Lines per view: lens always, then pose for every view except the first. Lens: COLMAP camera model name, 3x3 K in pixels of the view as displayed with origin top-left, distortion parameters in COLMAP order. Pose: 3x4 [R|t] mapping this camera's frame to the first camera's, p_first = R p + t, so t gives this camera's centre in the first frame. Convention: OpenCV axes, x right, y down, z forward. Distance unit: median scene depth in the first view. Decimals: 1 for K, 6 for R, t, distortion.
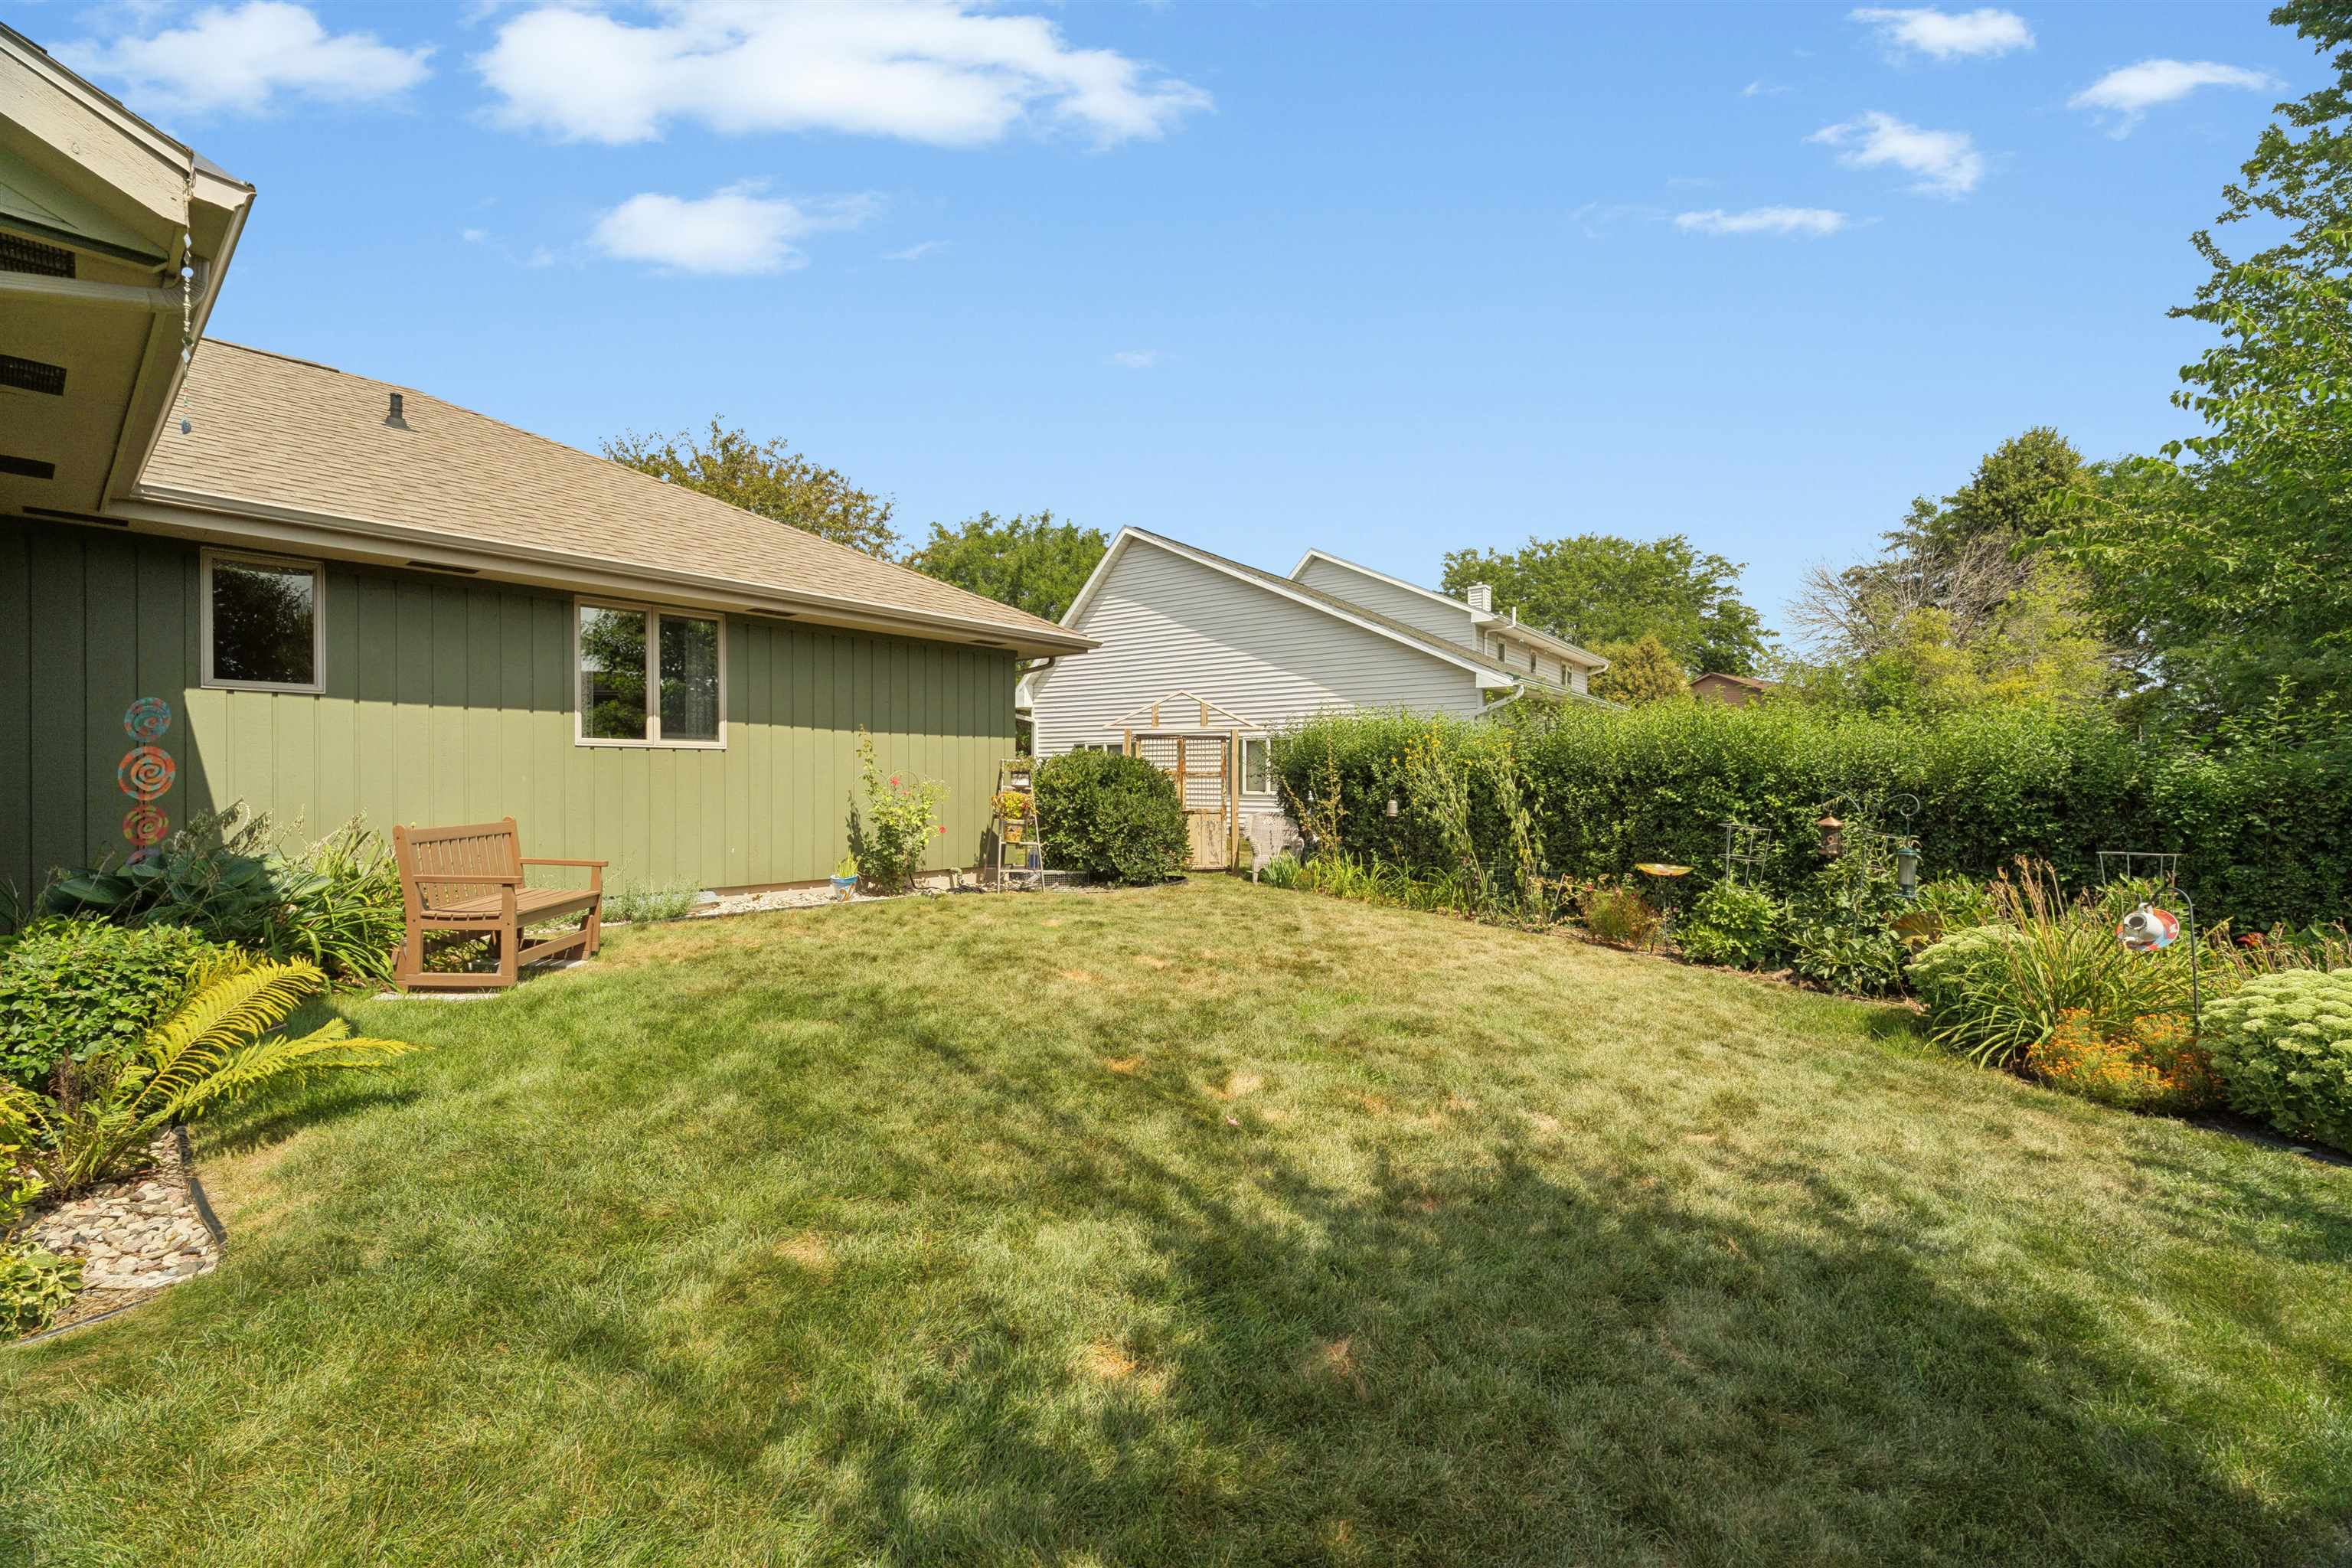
lens RADIAL K [[984.2, 0, 1179.8], [0, 984.2, 808.1], [0, 0, 1]] dist [0.001439, 0.000647]
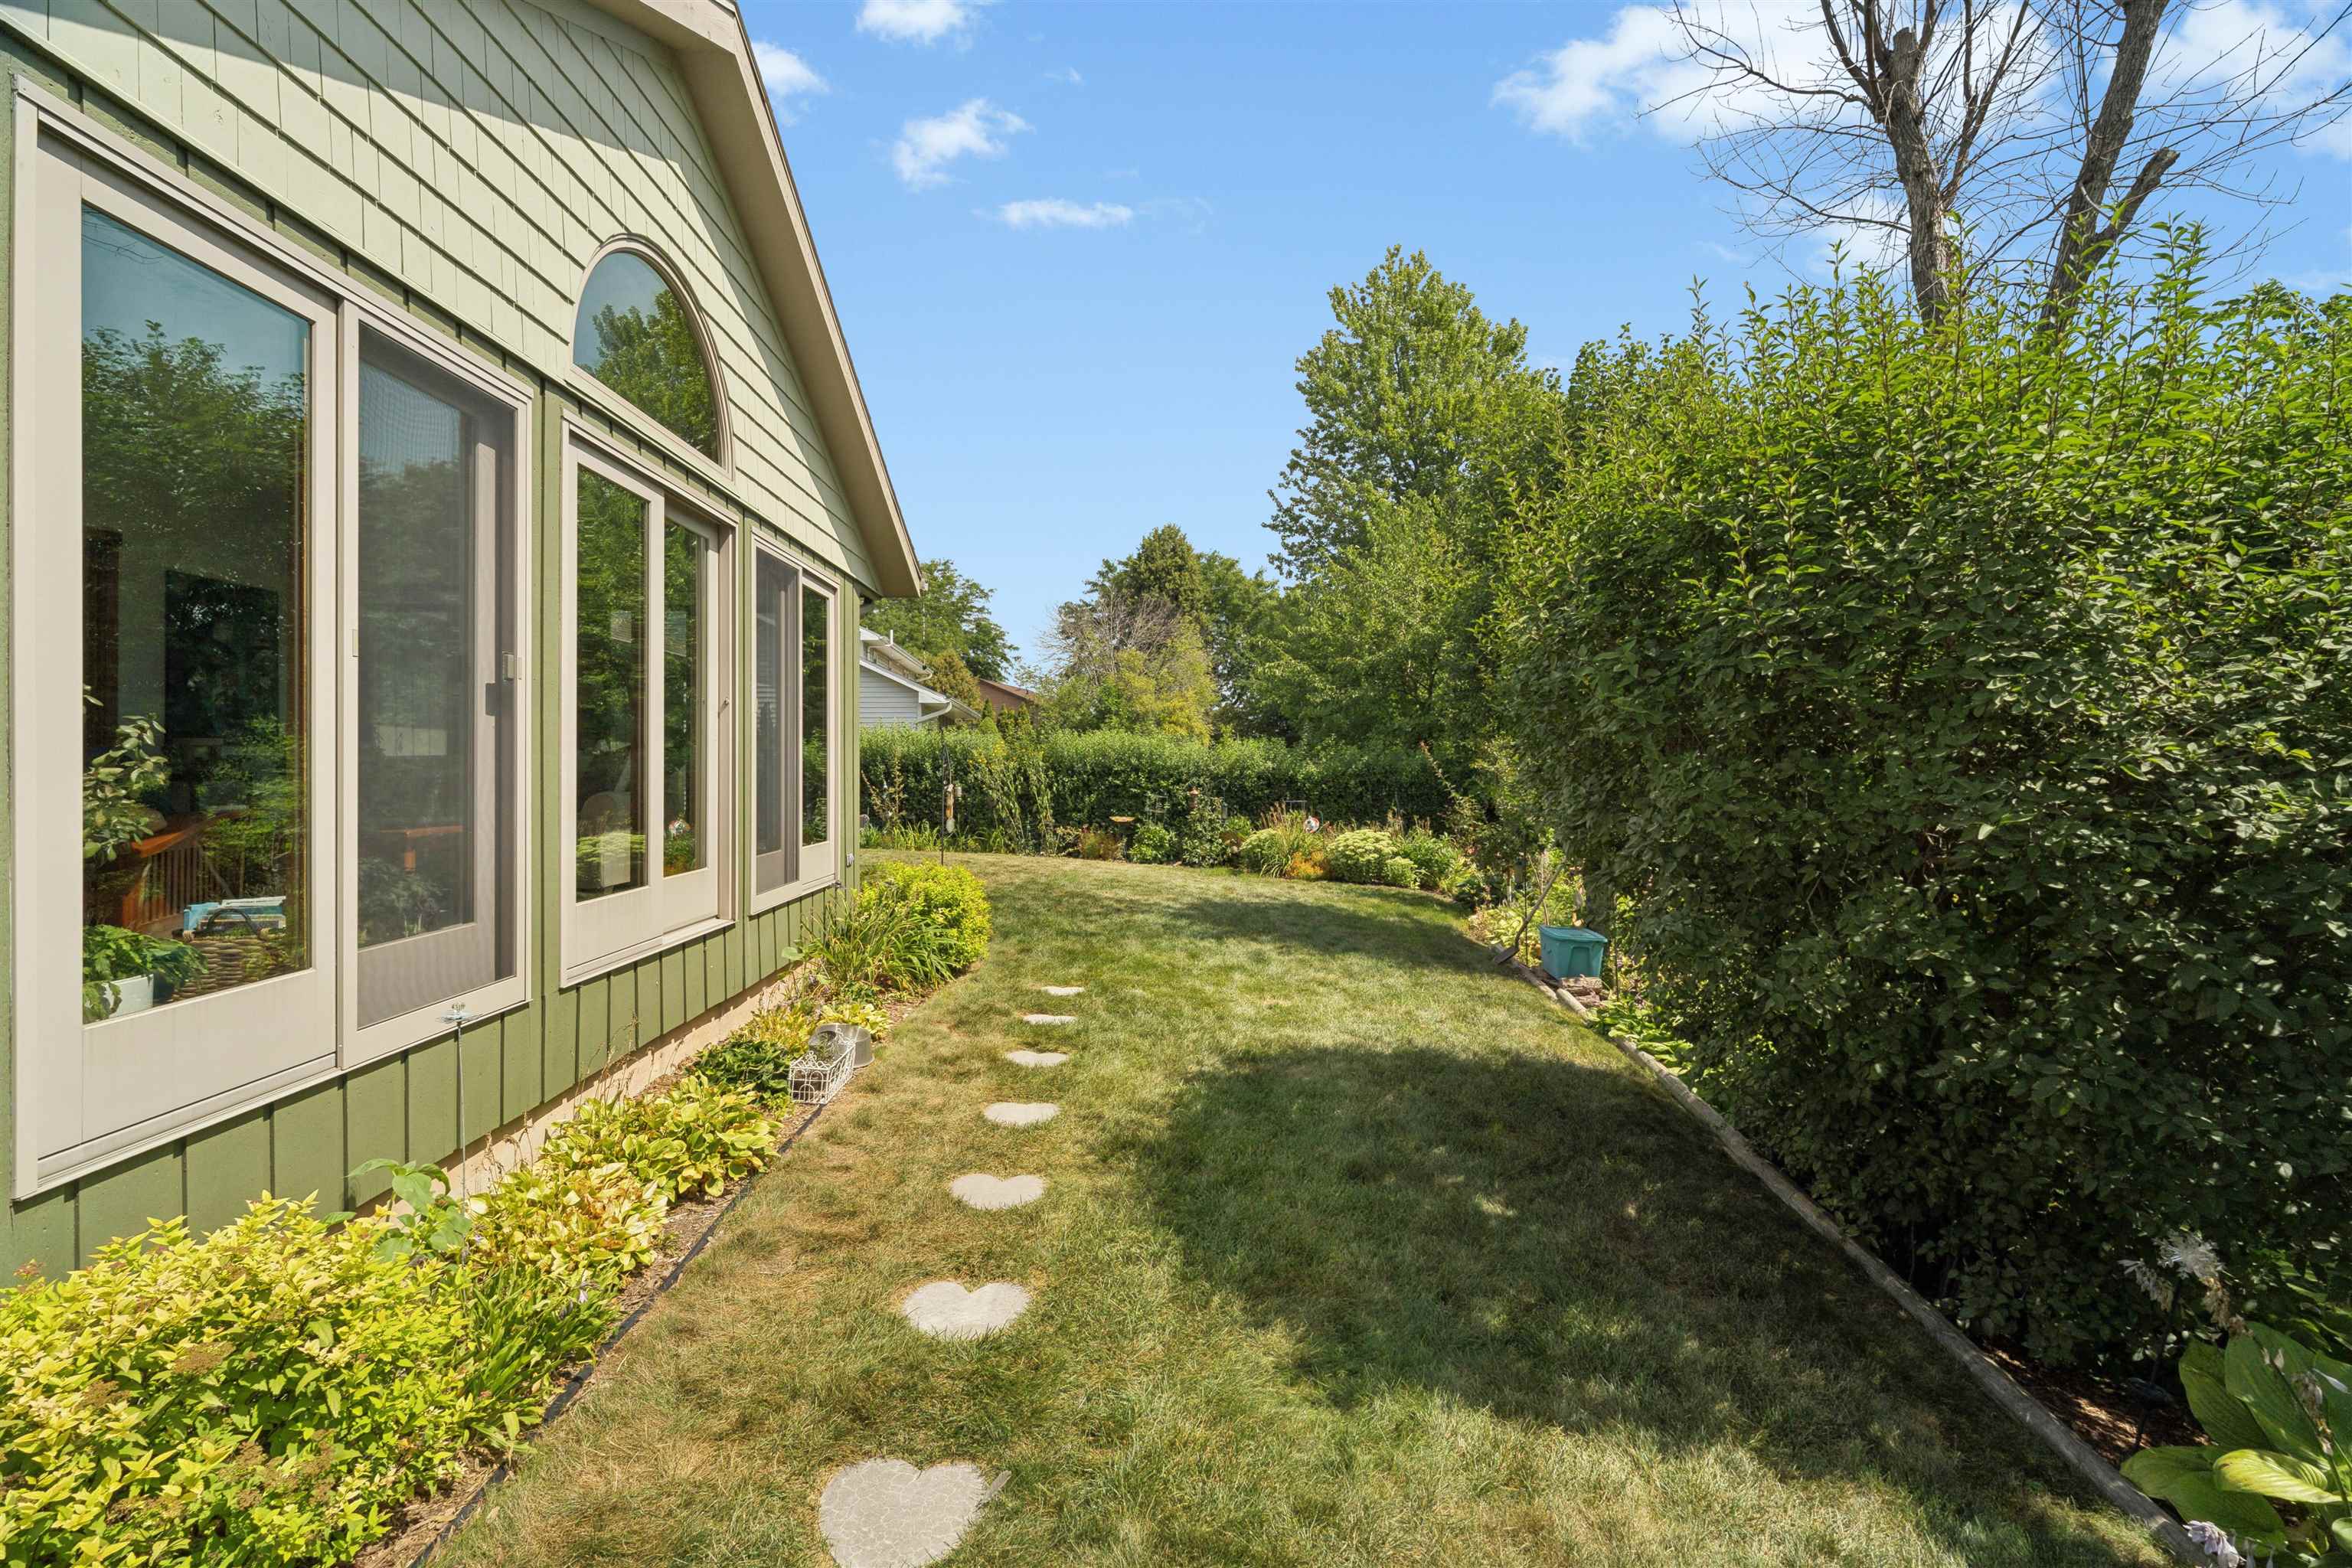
lens RADIAL K [[992.7, 0, 1174.9], [0, 992.7, 756.6], [0, 0, 1]] dist [0.001323, -0.000089]
pose [[0.739155, 0.000345, 0.673536, -0.124959], [0.022950, 0.999406, -0.025698, -0.001425], [-0.673145, 0.034452, 0.738708, -0.087680]]
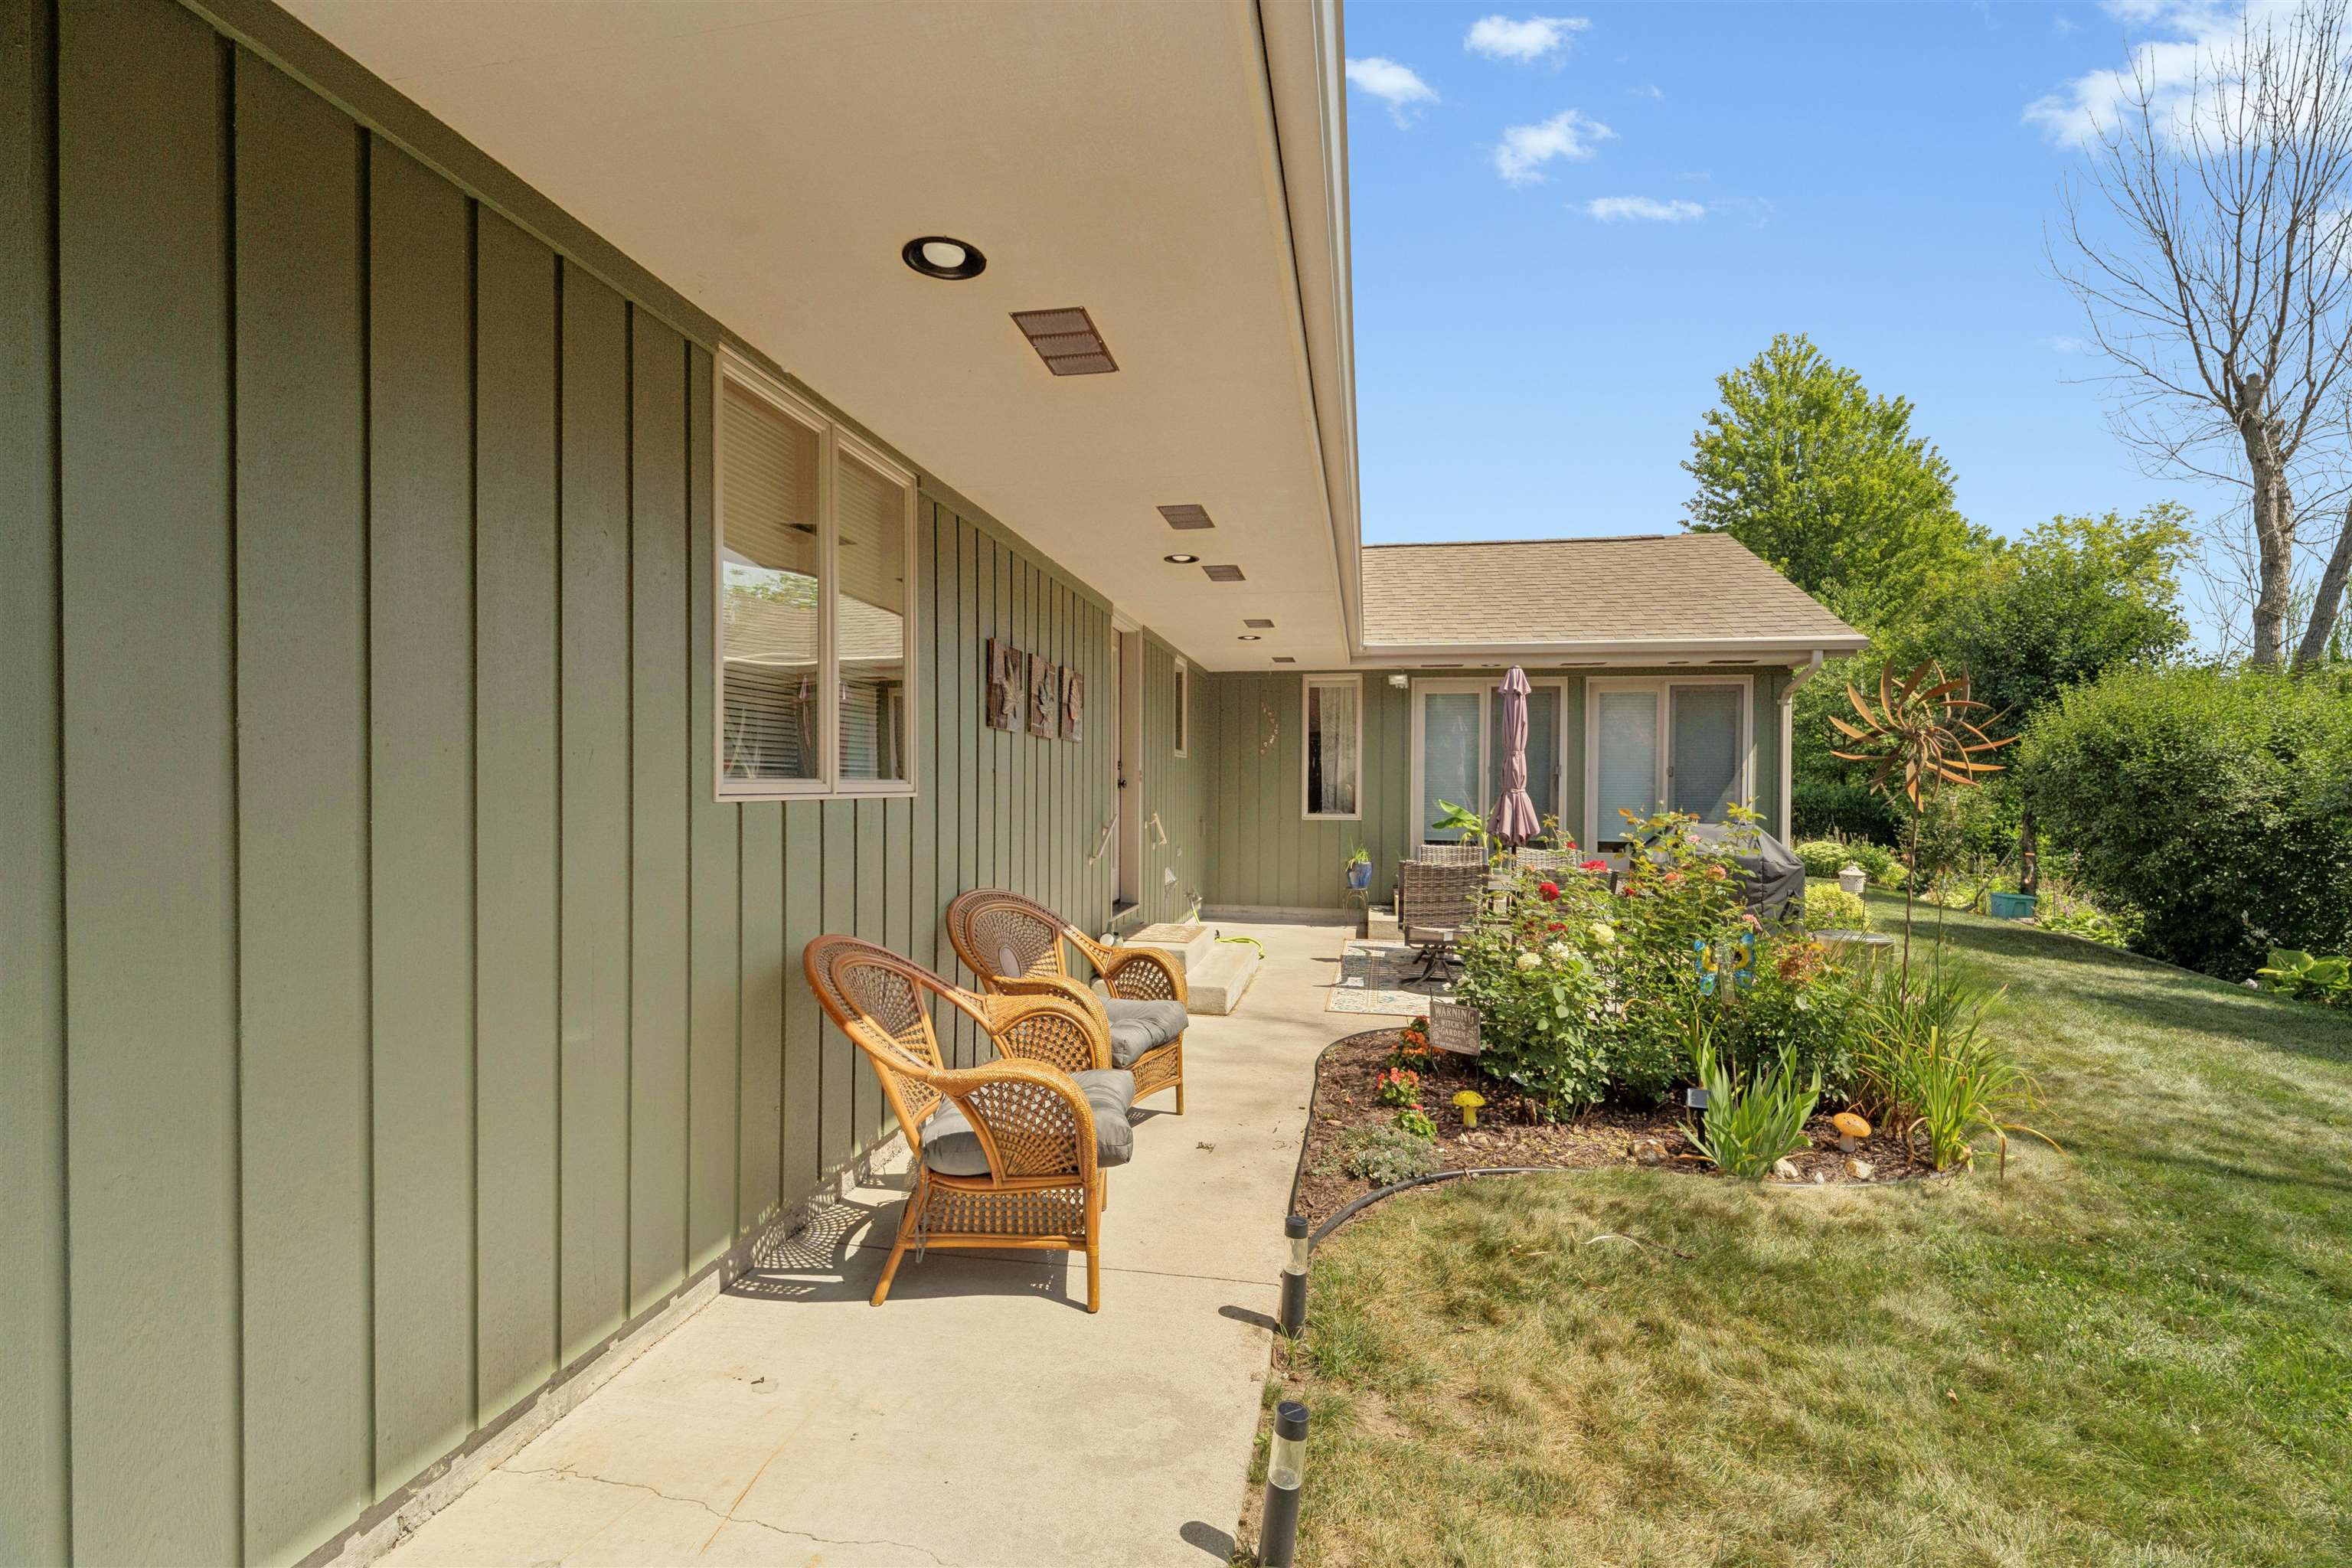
lens RADIAL K [[1030.1, 0, 1179.9], [0, 1030.1, 807.2], [0, 0, 1]] dist [-0.001692, -0.000253]
pose [[0.869261, -0.010162, 0.494248, -0.325732], [0.011480, 0.999934, 0.000369, -0.003887], [-0.494220, 0.005353, 0.869321, -0.150884]]
